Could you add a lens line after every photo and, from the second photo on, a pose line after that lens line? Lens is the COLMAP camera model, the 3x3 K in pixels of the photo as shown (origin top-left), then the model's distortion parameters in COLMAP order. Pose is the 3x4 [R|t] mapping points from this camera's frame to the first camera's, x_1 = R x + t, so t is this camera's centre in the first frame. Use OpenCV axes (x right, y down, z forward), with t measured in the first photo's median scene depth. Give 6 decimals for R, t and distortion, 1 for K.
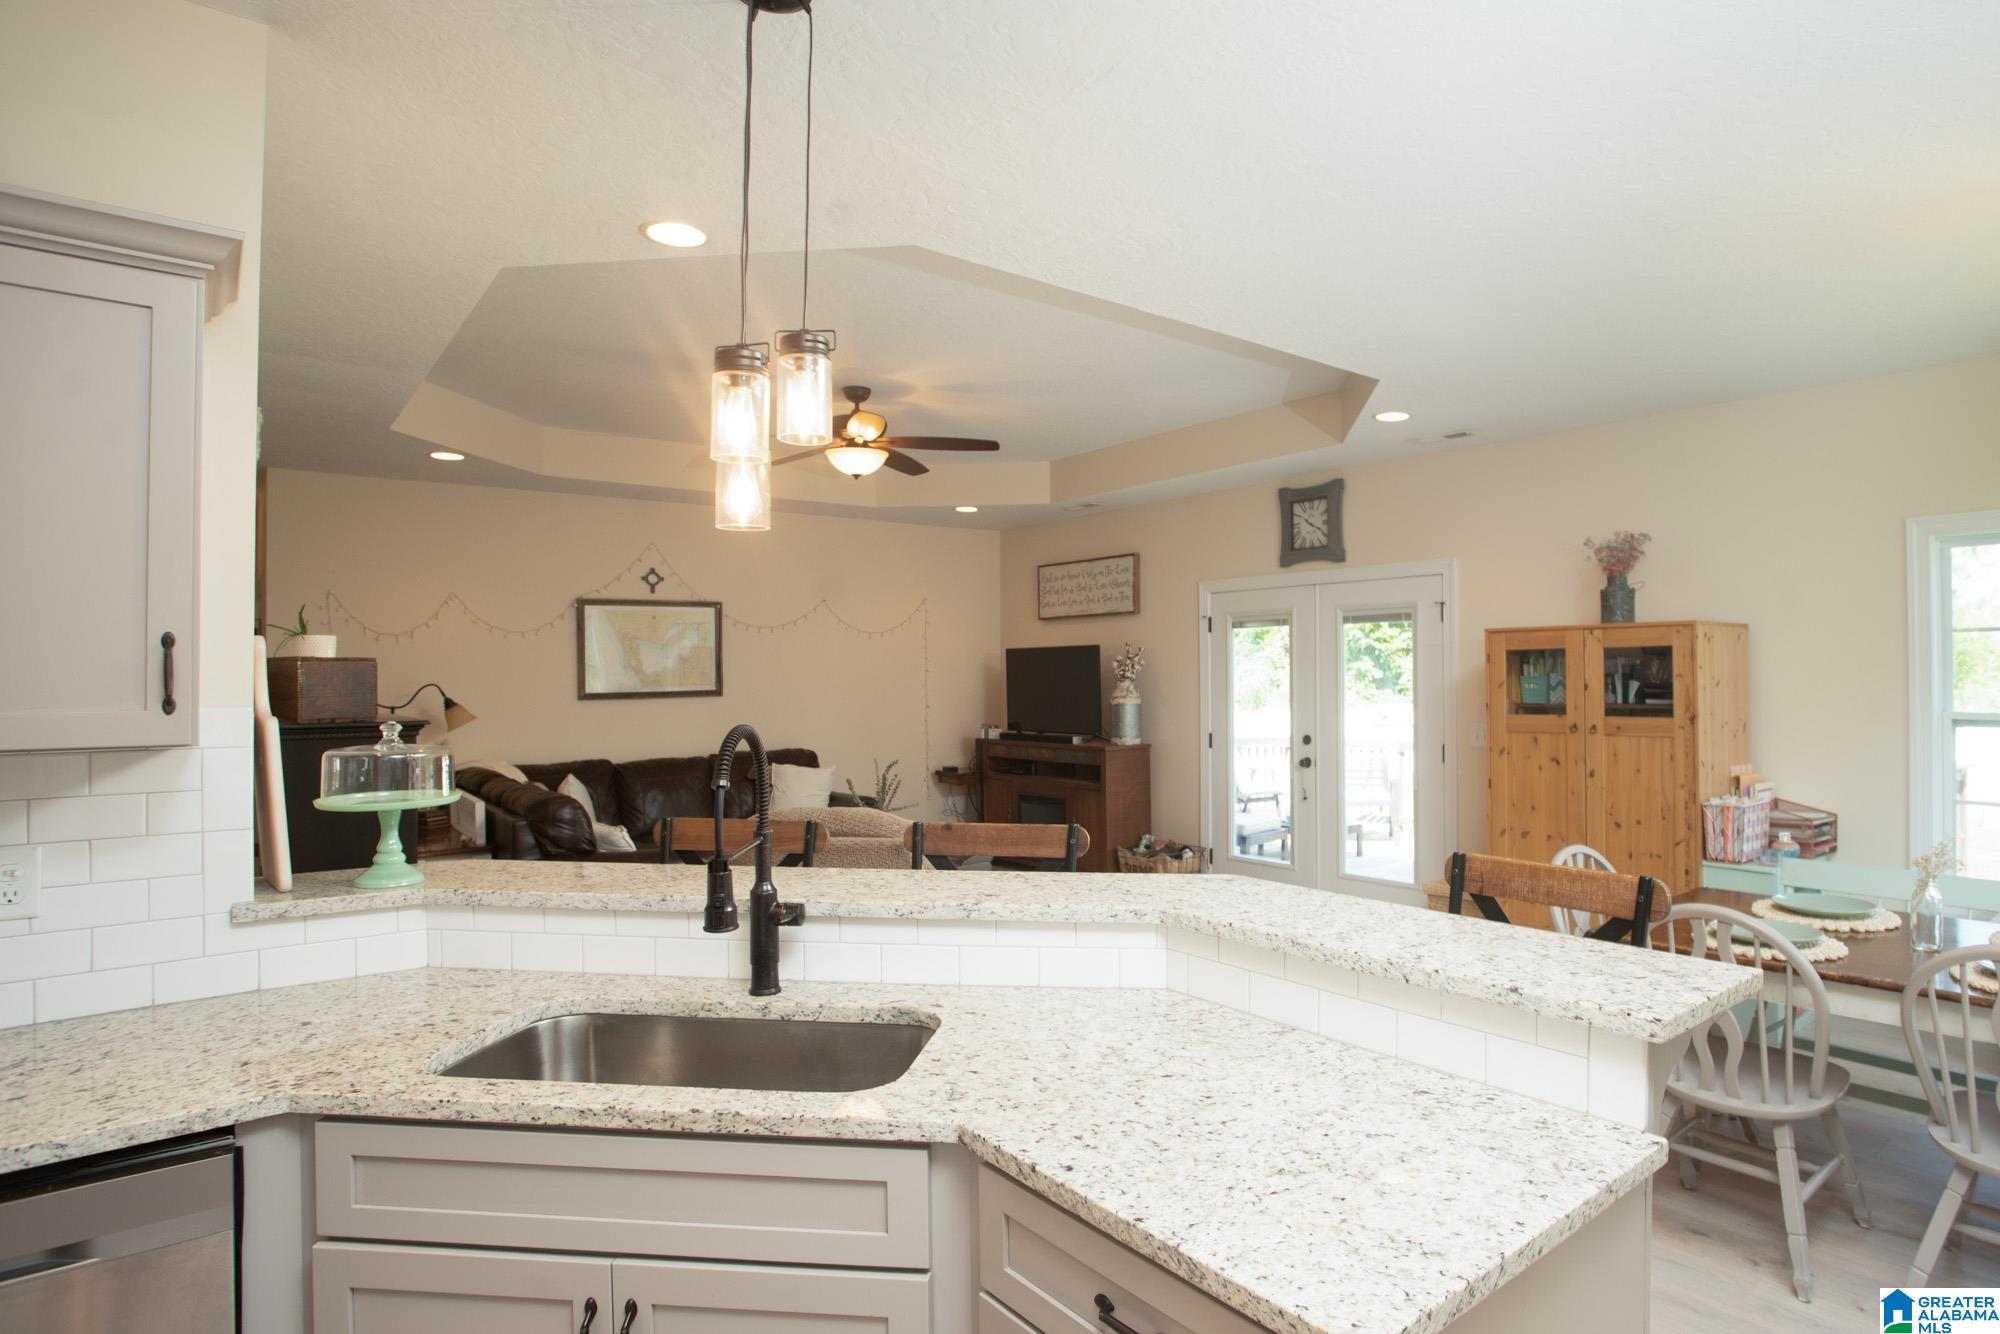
lens RADIAL K [[1049.9, 0, 1112.1], [0, 1049.9, 681.4], [0, 0, 1]] dist [-0.006383, -0.000101]
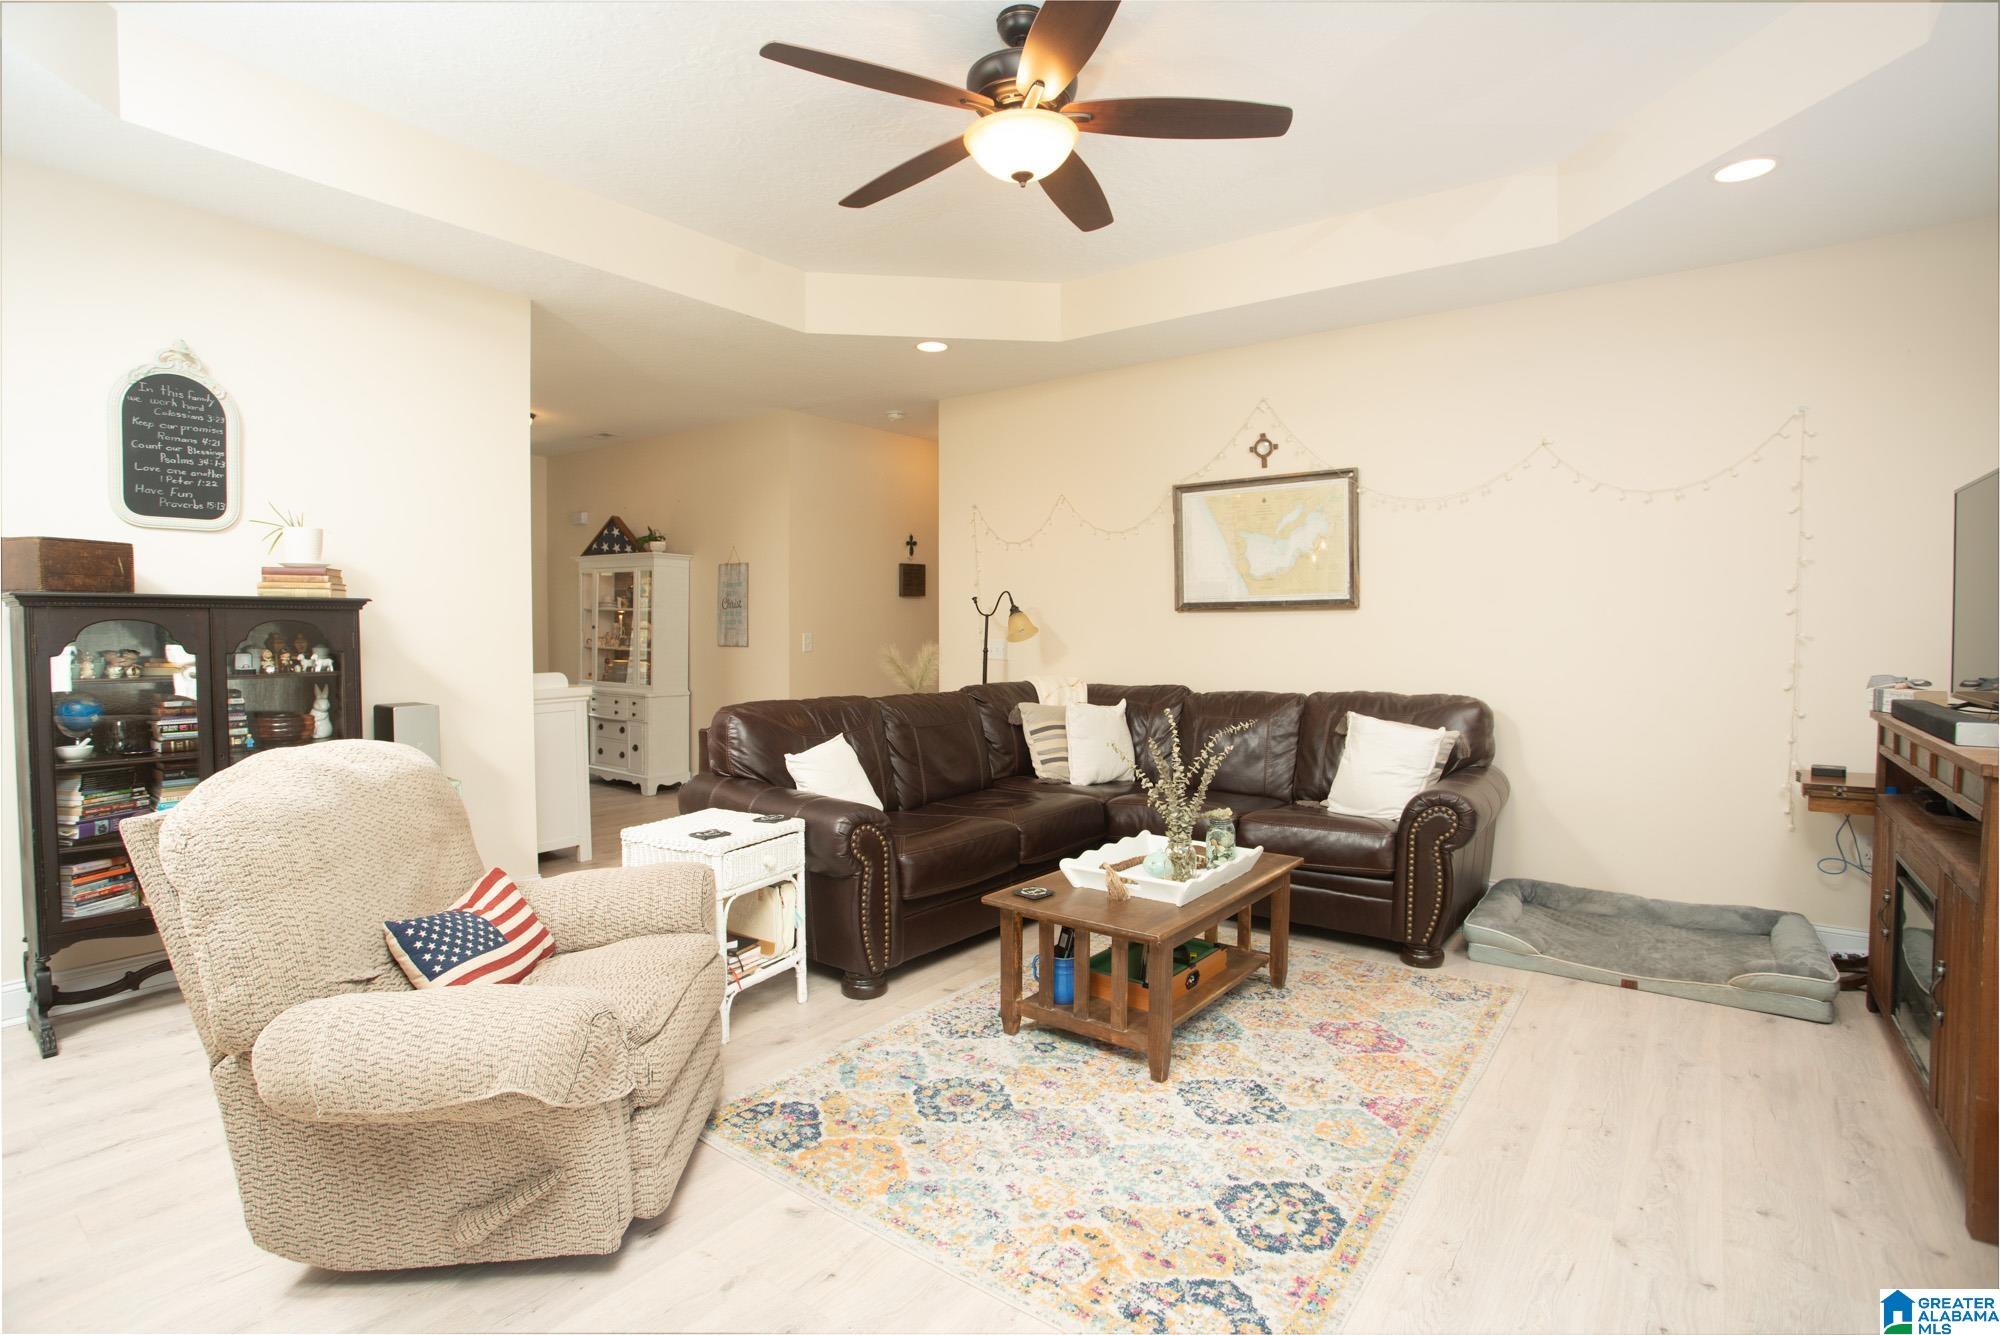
lens RADIAL K [[964.7, 0, 1064.4], [0, 964.7, 672.5], [0, 0, 1]] dist [-0.059410, 0.008524]
pose [[0.244283, 0.053160, -0.968246, 0.184623], [-0.005804, 0.998558, 0.053360, 0.024012], [0.969687, -0.007415, 0.244239, 0.677105]]
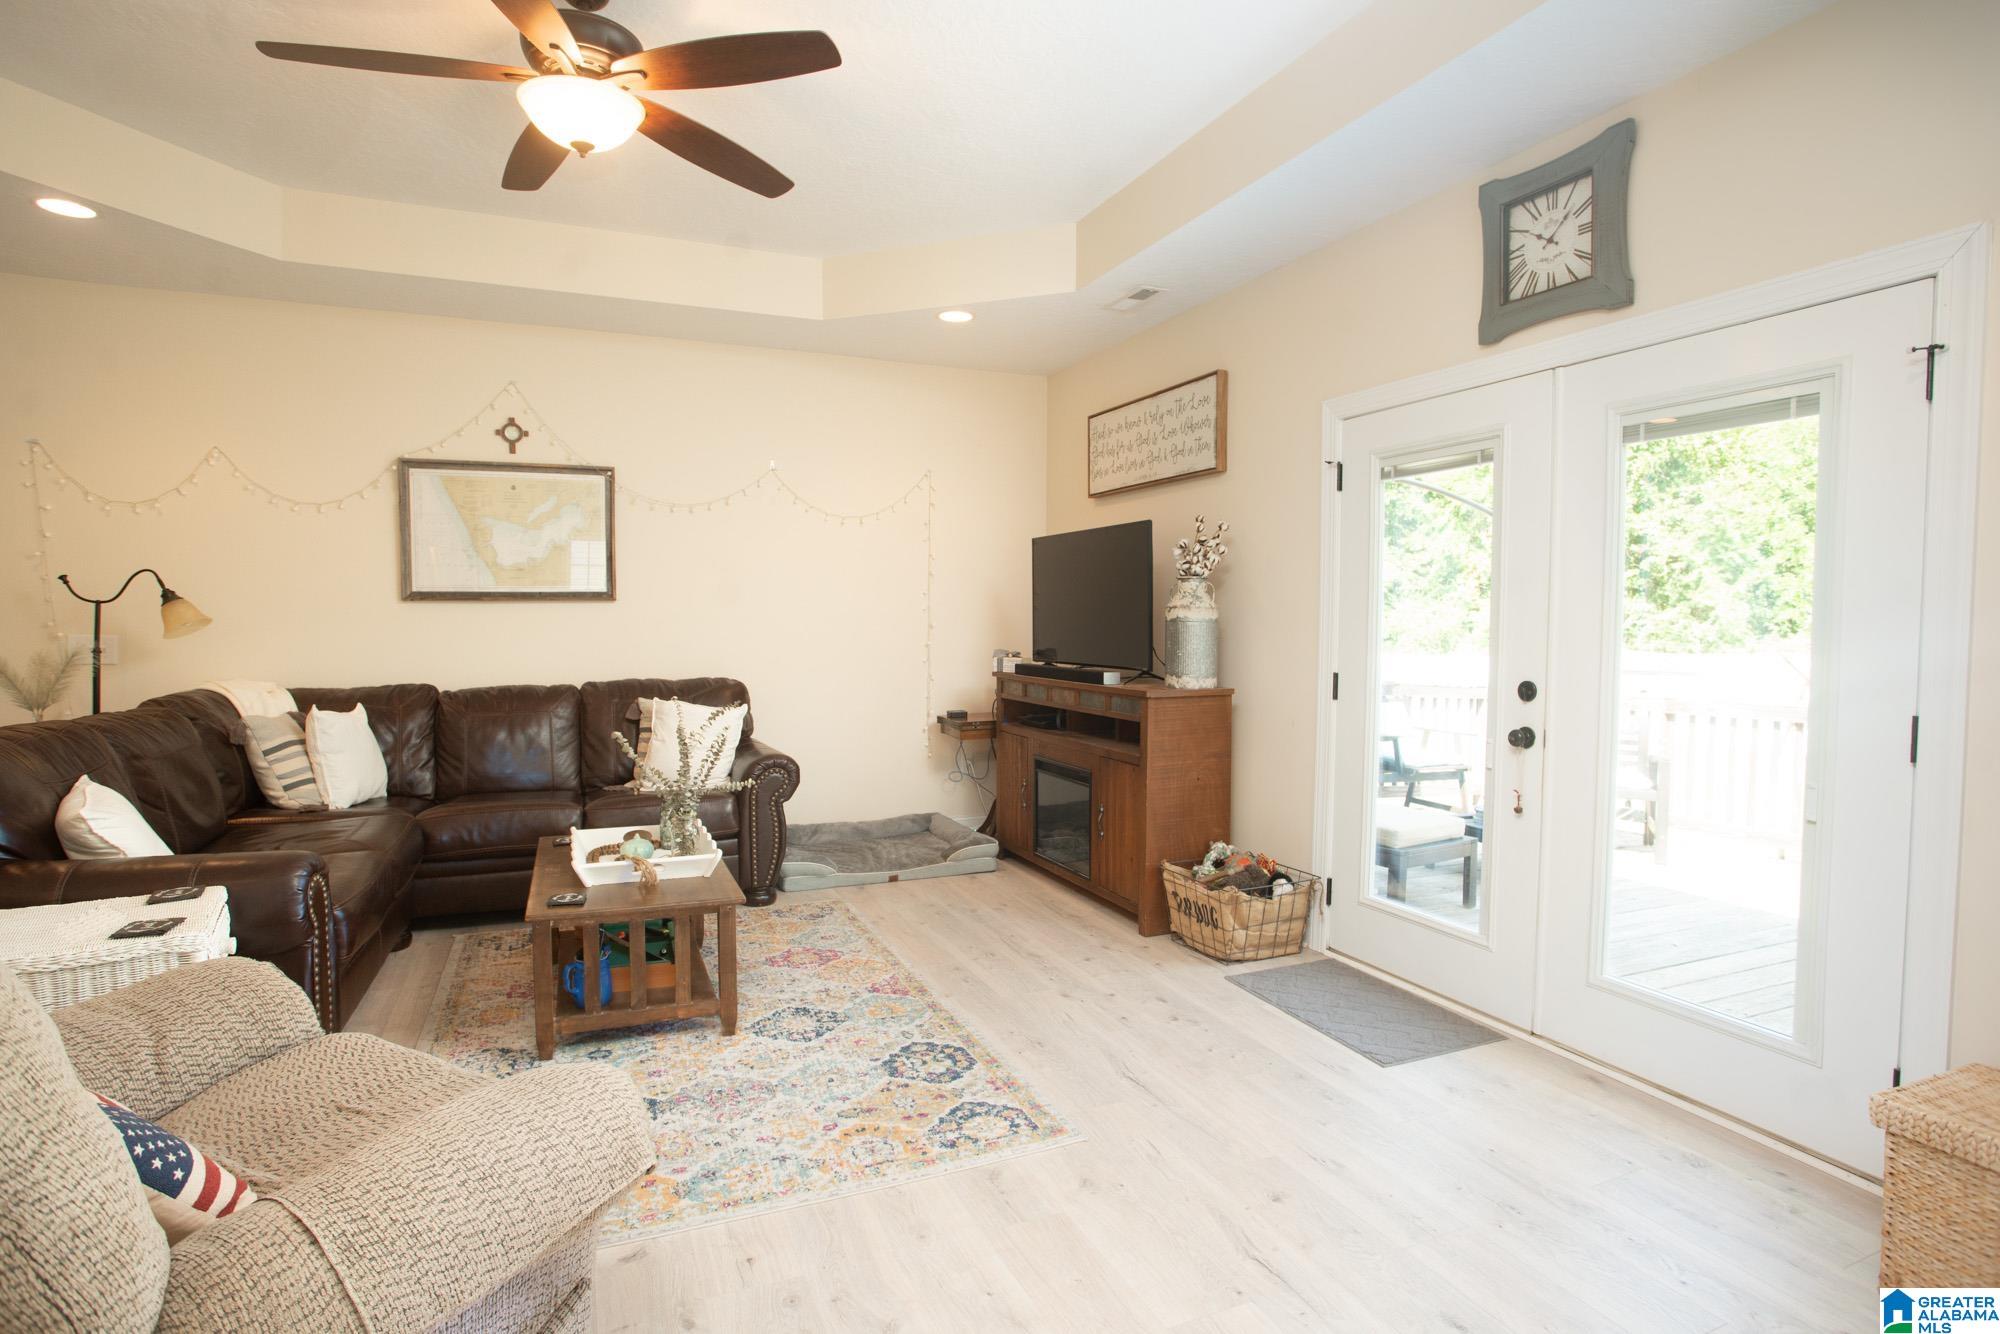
lens RADIAL K [[964.7, 0, 1016.9], [0, 964.7, 667.3], [0, 0, 1]] dist [-0.059410, 0.008524]
pose [[0.958815, 0.028540, -0.282592, 0.074234], [-0.015375, 0.998695, 0.048696, 0.023748], [0.283613, -0.042346, 0.958003, 0.461521]]
